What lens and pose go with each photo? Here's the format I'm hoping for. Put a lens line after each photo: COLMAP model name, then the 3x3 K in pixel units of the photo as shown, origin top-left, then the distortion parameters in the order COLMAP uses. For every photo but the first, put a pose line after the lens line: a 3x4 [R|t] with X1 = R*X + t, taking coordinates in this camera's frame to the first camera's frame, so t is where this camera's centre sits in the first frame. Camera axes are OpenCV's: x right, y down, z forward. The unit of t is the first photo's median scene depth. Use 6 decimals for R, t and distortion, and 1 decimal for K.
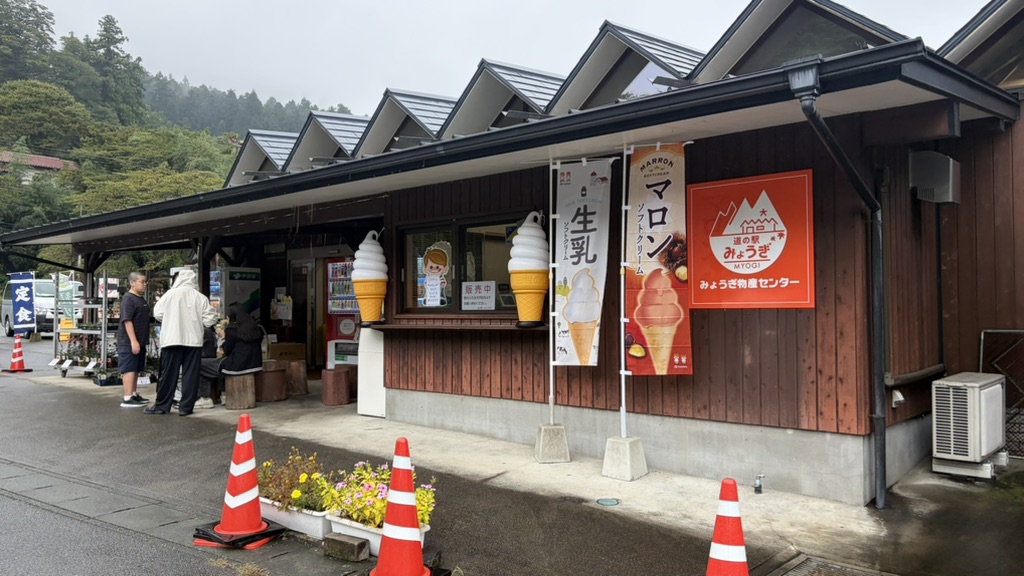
lens RADIAL K [[760.0, 0, 508.5], [0, 760.0, 305.0], [0, 0, 1]] dist [0.011088, -0.006345]
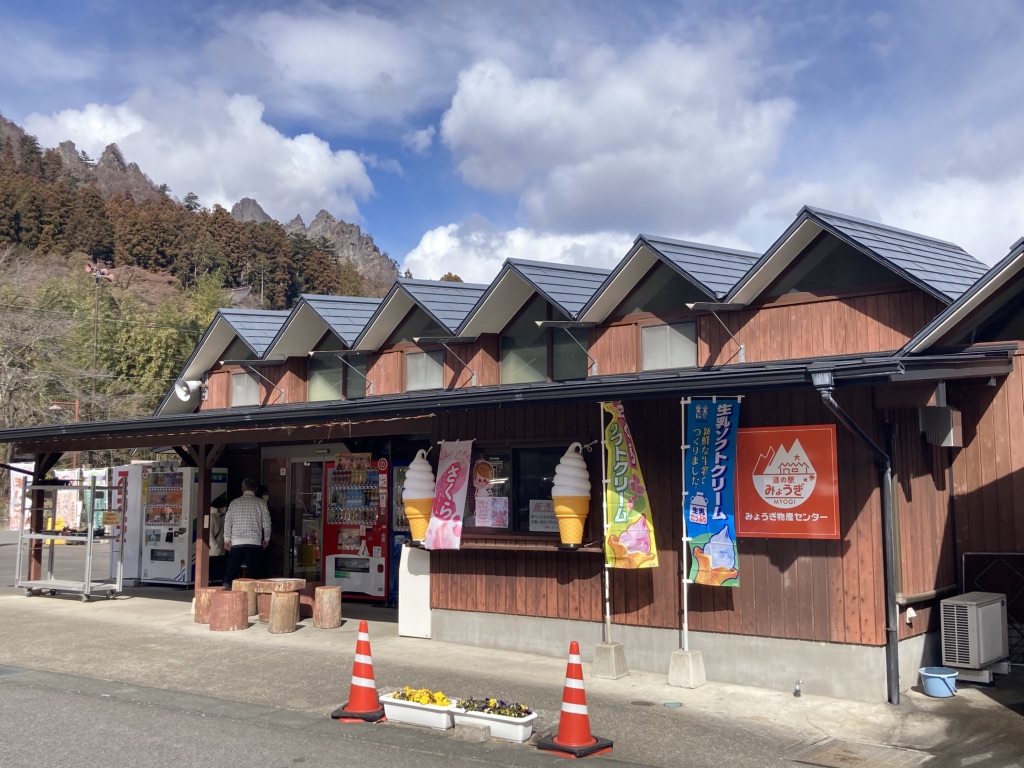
lens RADIAL K [[1098.4, 0, 512.0], [0, 1098.4, 384.0], [0, 0, 1]] dist [0.003088, -0.008212]
pose [[0.998210, 0.008459, 0.059208, -0.207861], [-0.002895, 0.995621, -0.093434, -0.071743], [-0.059739, 0.093095, 0.993863, -0.674702]]
